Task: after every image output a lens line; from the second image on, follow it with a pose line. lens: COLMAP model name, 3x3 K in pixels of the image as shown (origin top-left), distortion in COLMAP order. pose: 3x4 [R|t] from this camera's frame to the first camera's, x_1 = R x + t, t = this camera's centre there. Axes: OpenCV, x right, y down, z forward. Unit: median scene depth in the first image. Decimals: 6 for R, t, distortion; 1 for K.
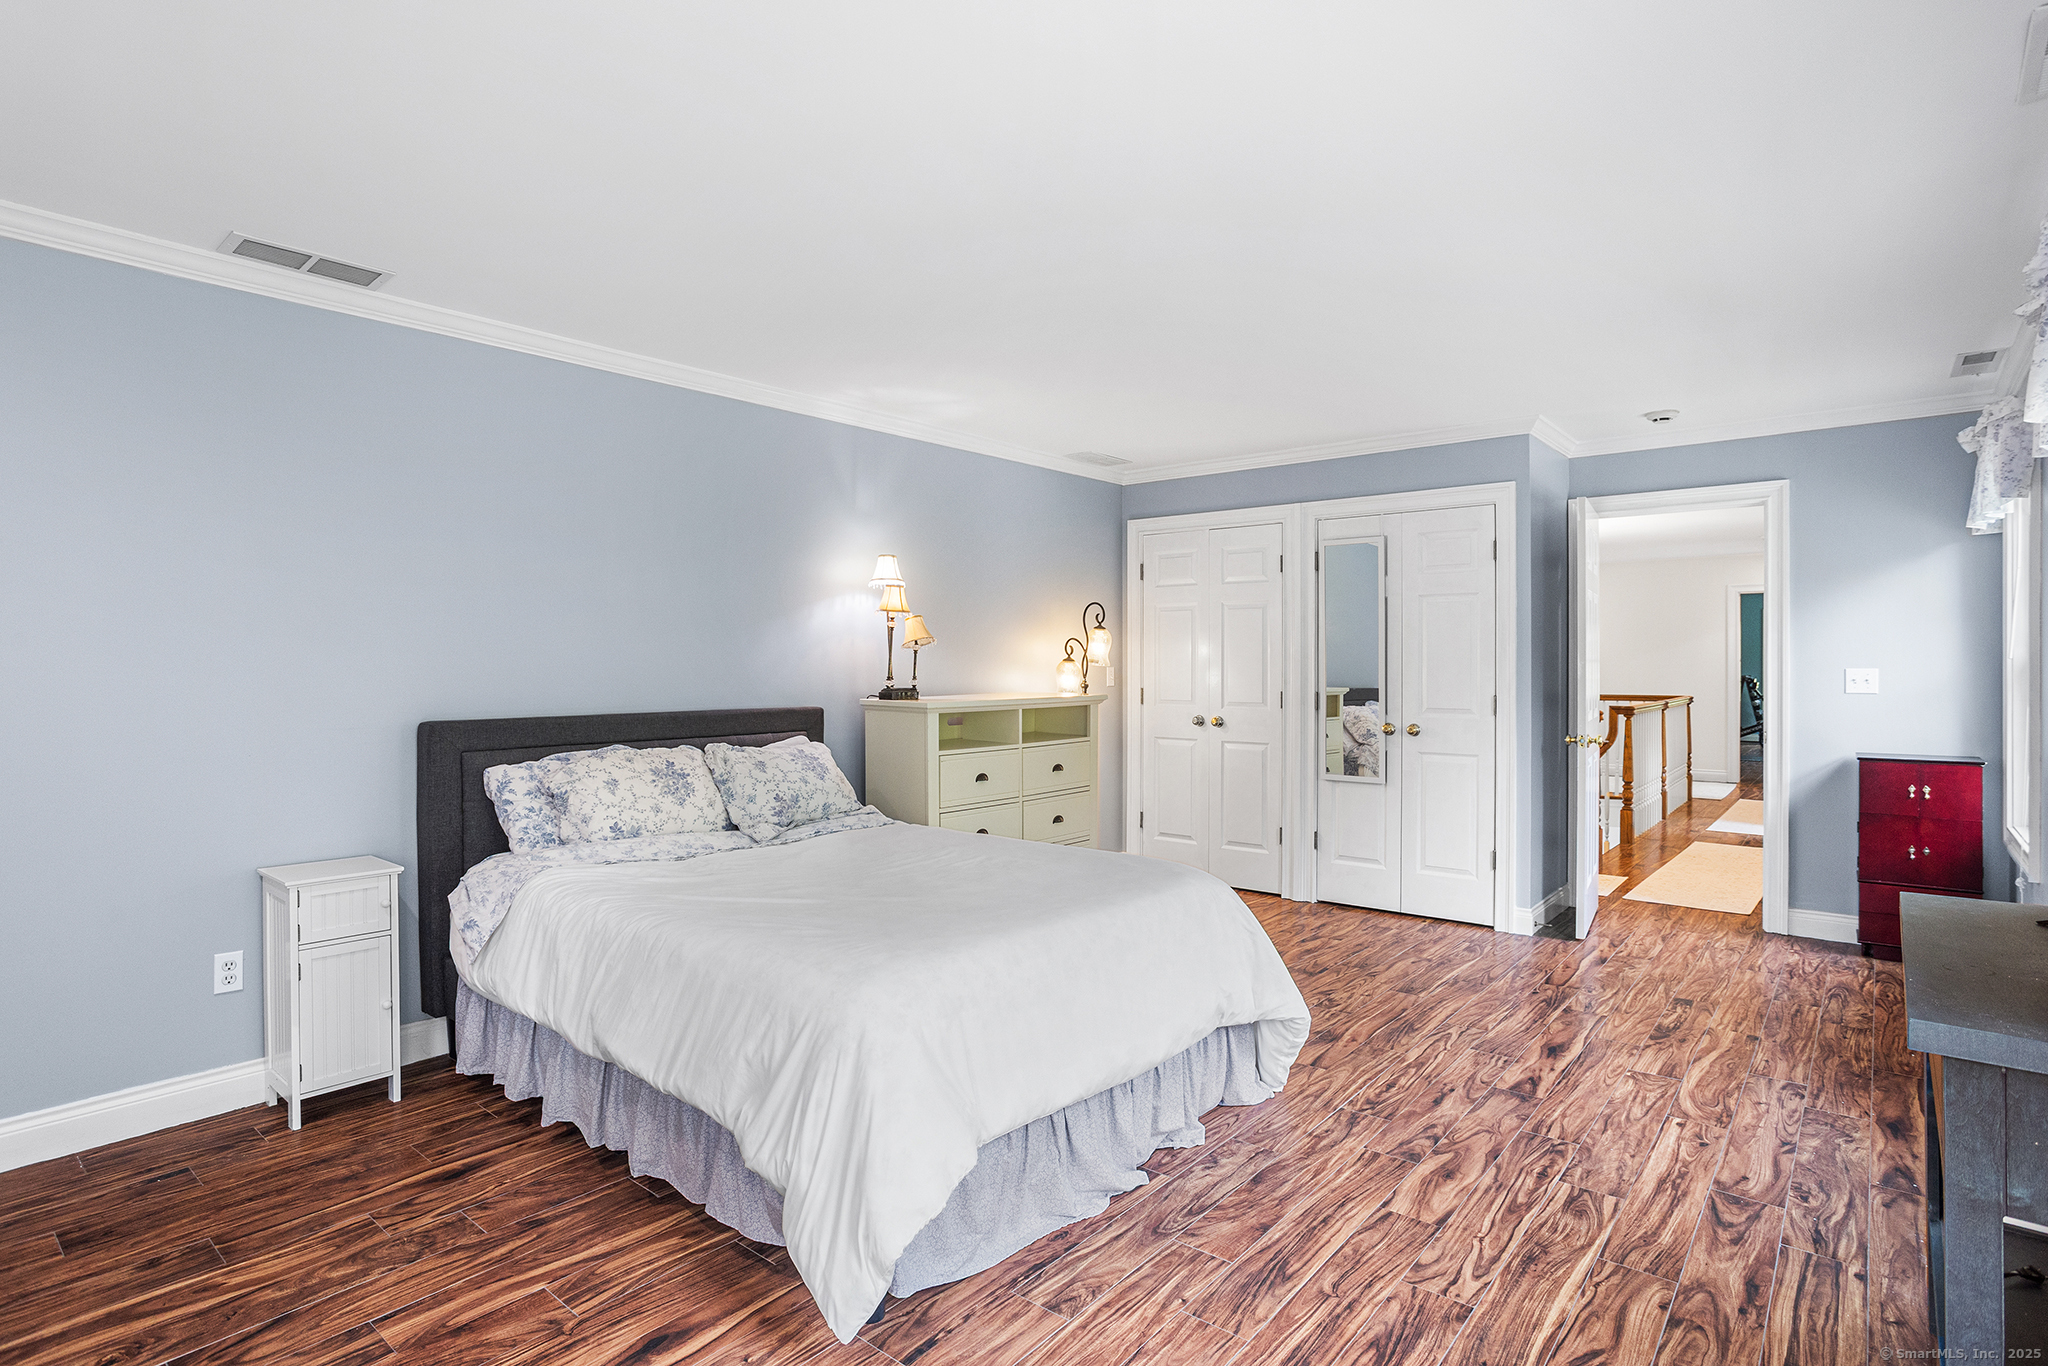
lens RADIAL K [[1049.1, 0, 1014.9], [0, 1049.1, 677.8], [0, 0, 1]] dist [-0.031032, 0.002016]
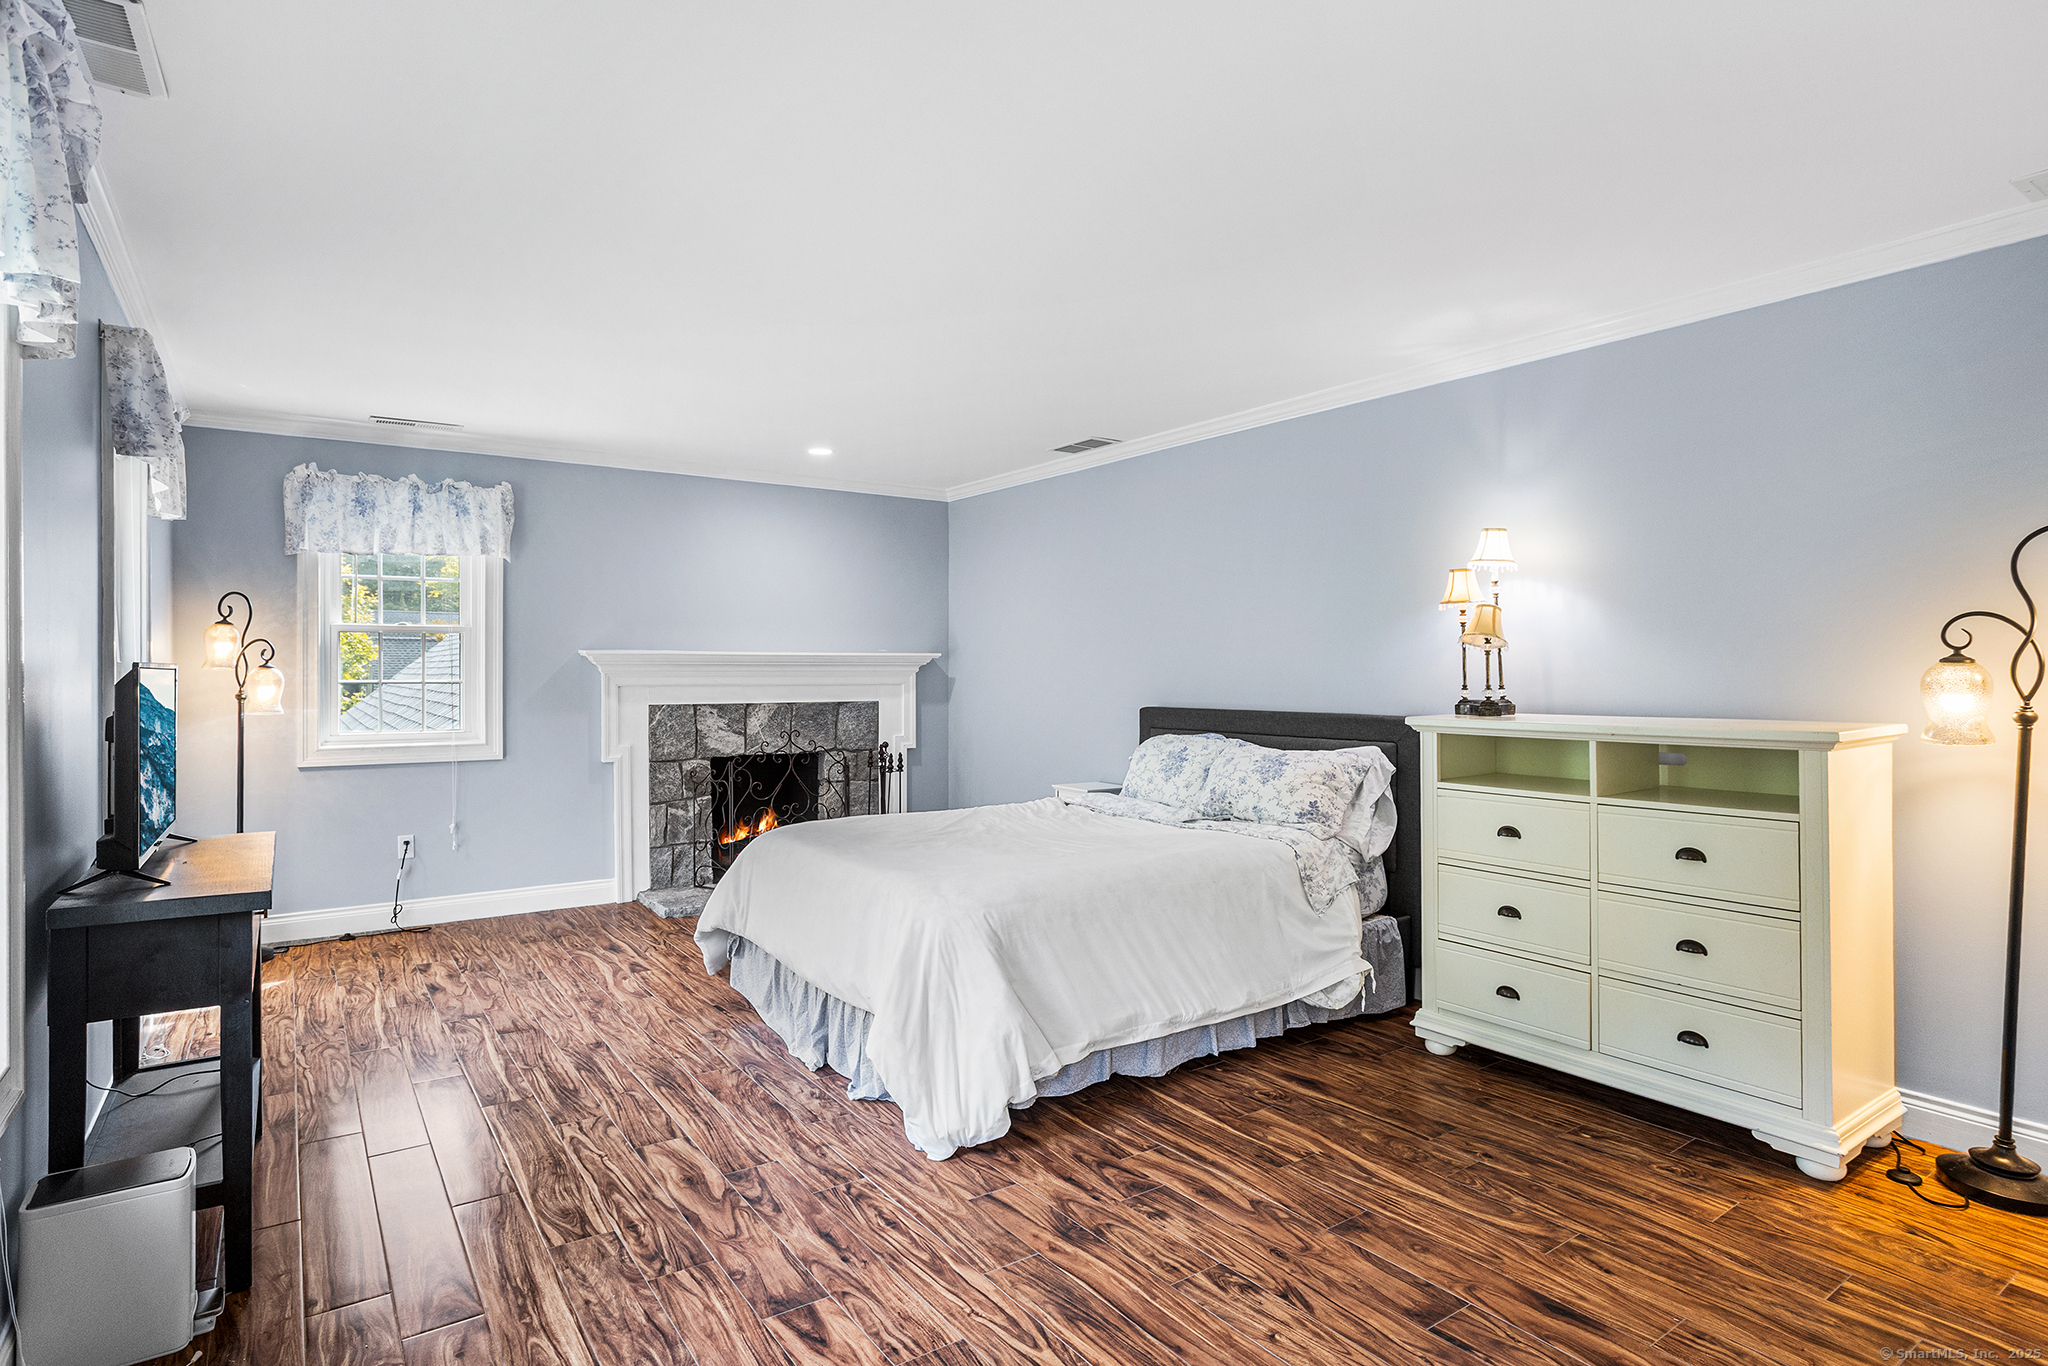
lens RADIAL K [[1049.1, 0, 1011.5], [0, 1049.1, 677.4], [0, 0, 1]] dist [-0.031032, 0.002016]
pose [[-0.257460, 0.010635, -0.966230, 1.265594], [-0.002543, 0.999929, 0.011684, -0.026741], [0.966286, 0.005466, -0.257415, 1.502761]]
